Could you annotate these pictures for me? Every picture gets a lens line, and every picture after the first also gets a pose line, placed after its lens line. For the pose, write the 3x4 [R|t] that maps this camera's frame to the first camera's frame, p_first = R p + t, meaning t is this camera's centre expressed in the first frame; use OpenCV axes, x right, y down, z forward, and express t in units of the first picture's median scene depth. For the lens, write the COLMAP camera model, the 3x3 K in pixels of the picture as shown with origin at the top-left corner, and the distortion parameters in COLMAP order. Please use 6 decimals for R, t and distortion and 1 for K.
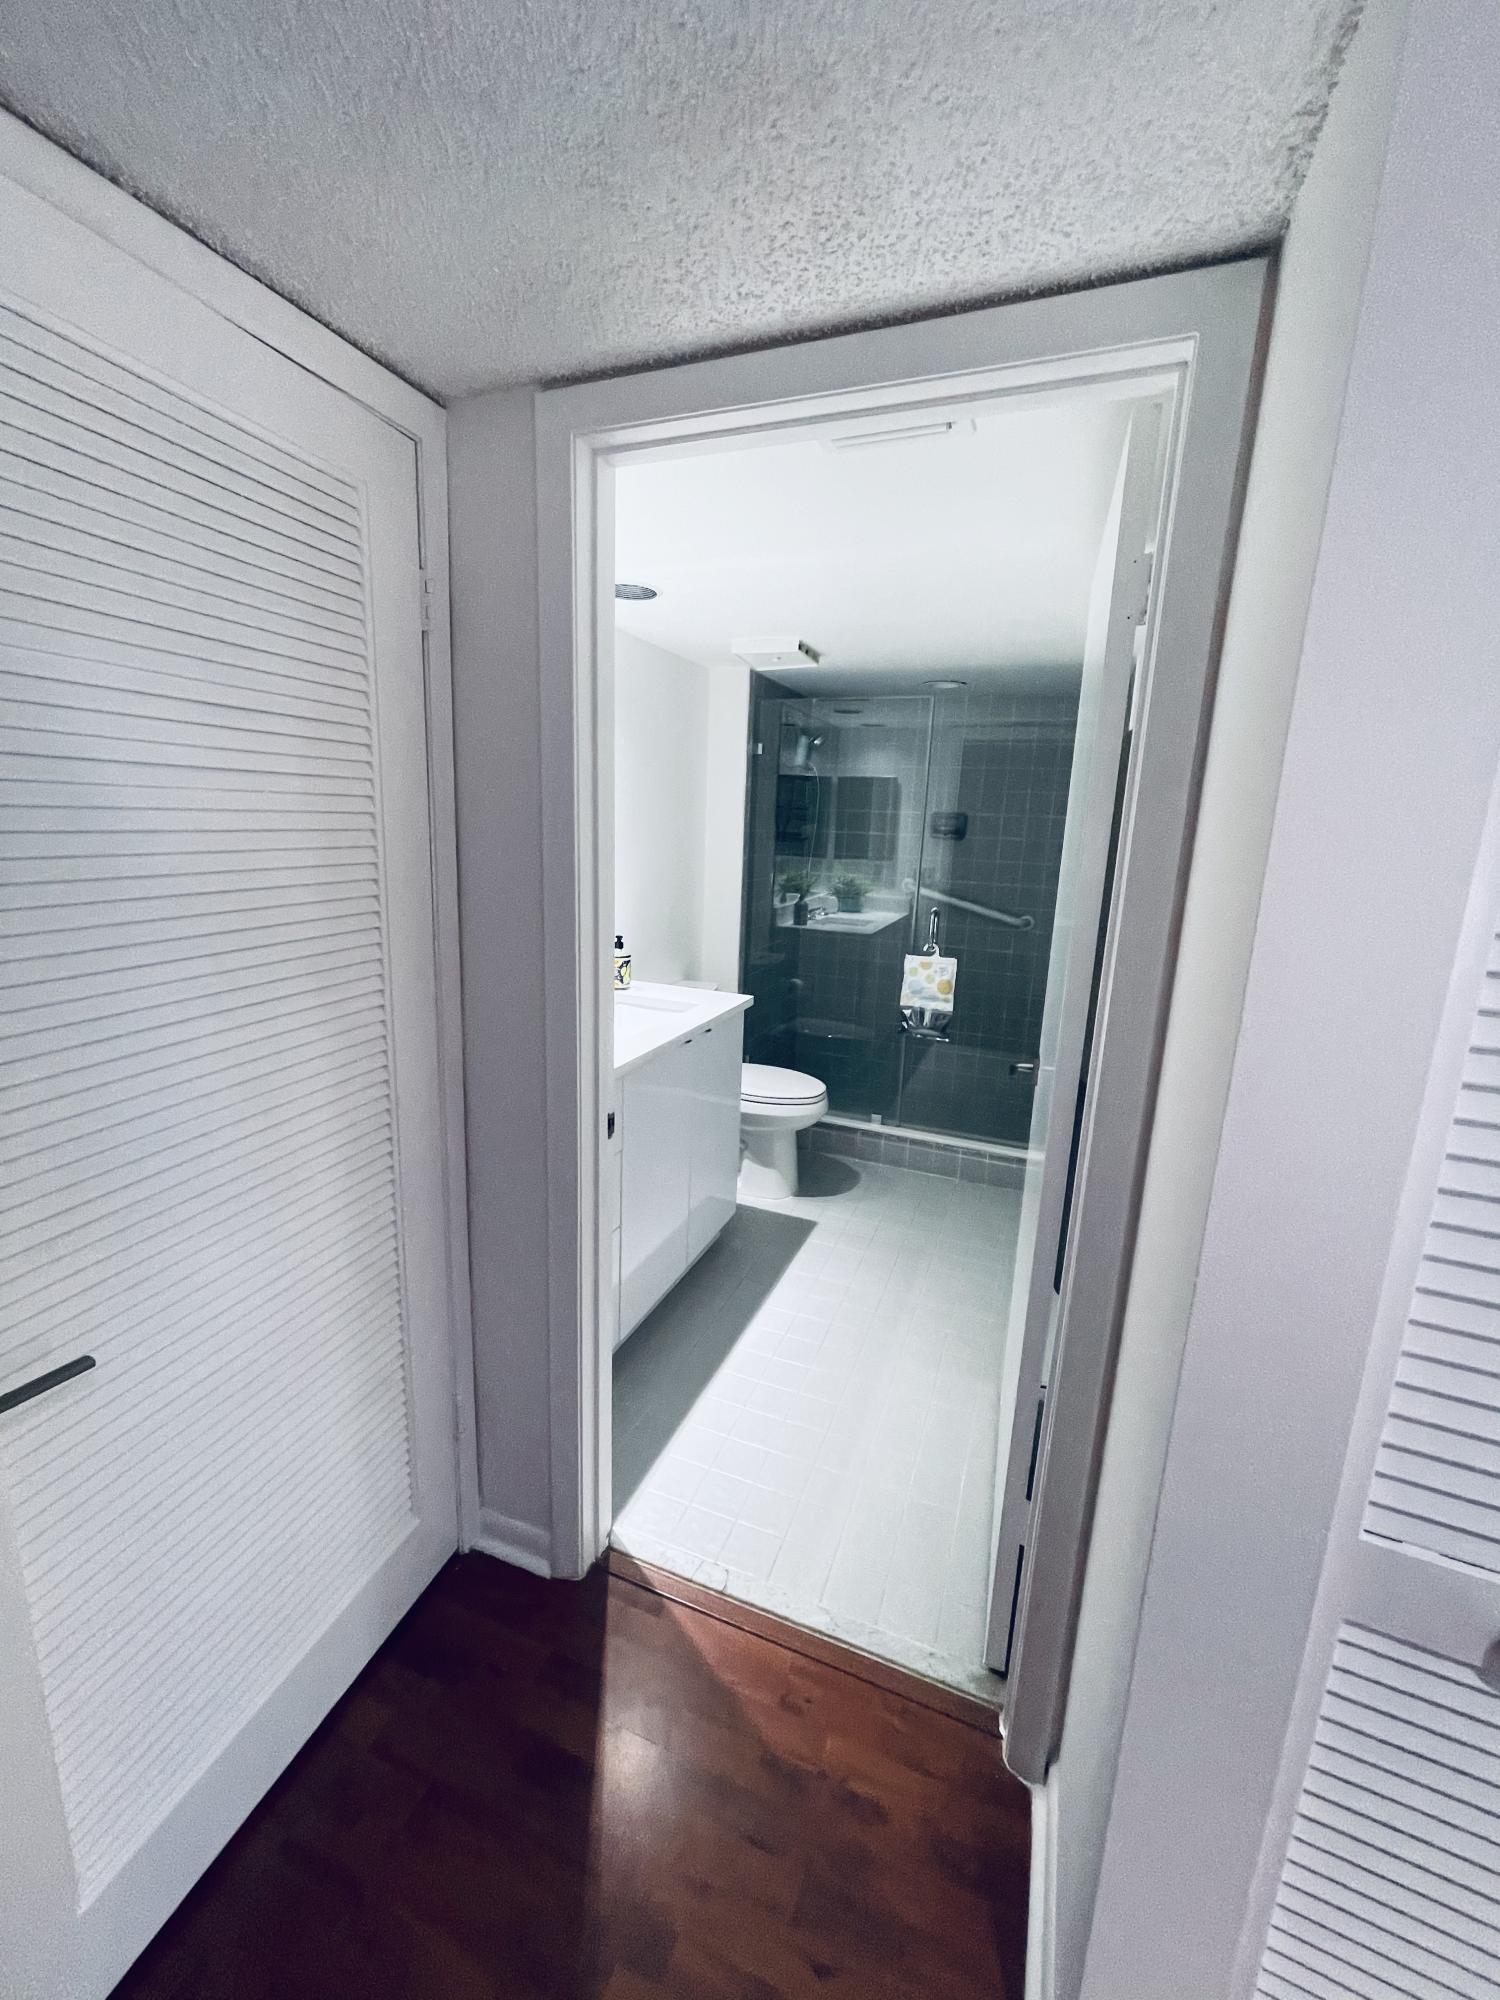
lens RADIAL K [[808.6, 0, 751.2], [0, 808.6, 998.7], [0, 0, 1]] dist [-0.000078, -0.000211]
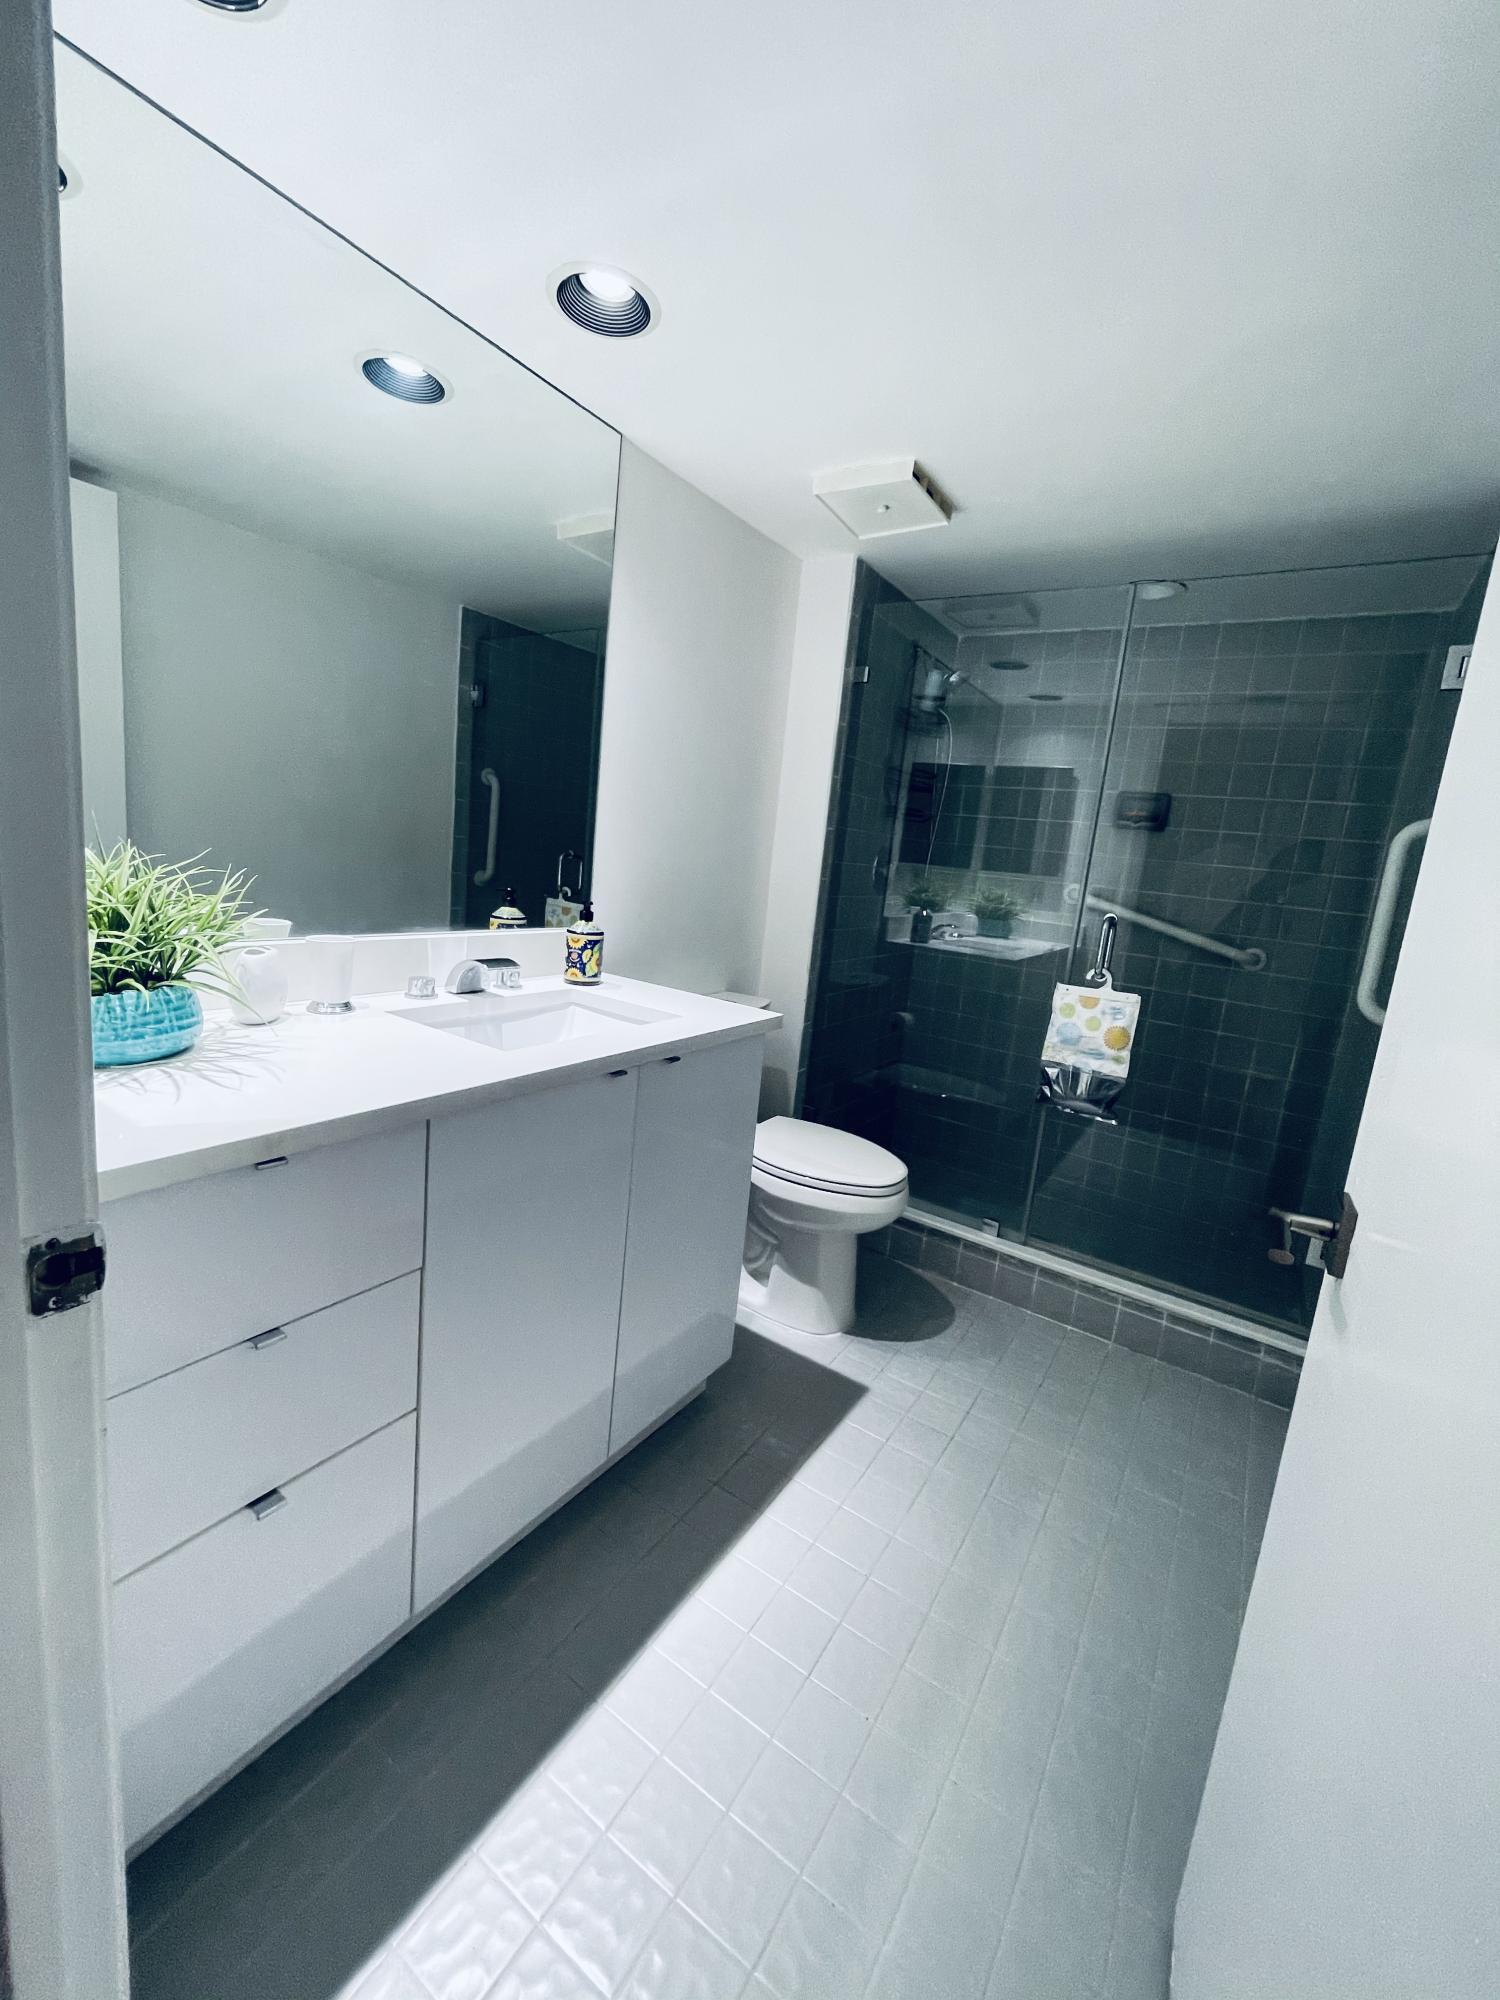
lens RADIAL K [[808.6, 0, 747.5], [0, 808.6, 993.0], [0, 0, 1]] dist [-0.000078, -0.000211]
pose [[0.975805, 0.092546, -0.198092, 0.075168], [-0.103730, 0.993503, -0.046826, 0.009650], [0.192471, 0.066241, 0.979064, 0.304513]]
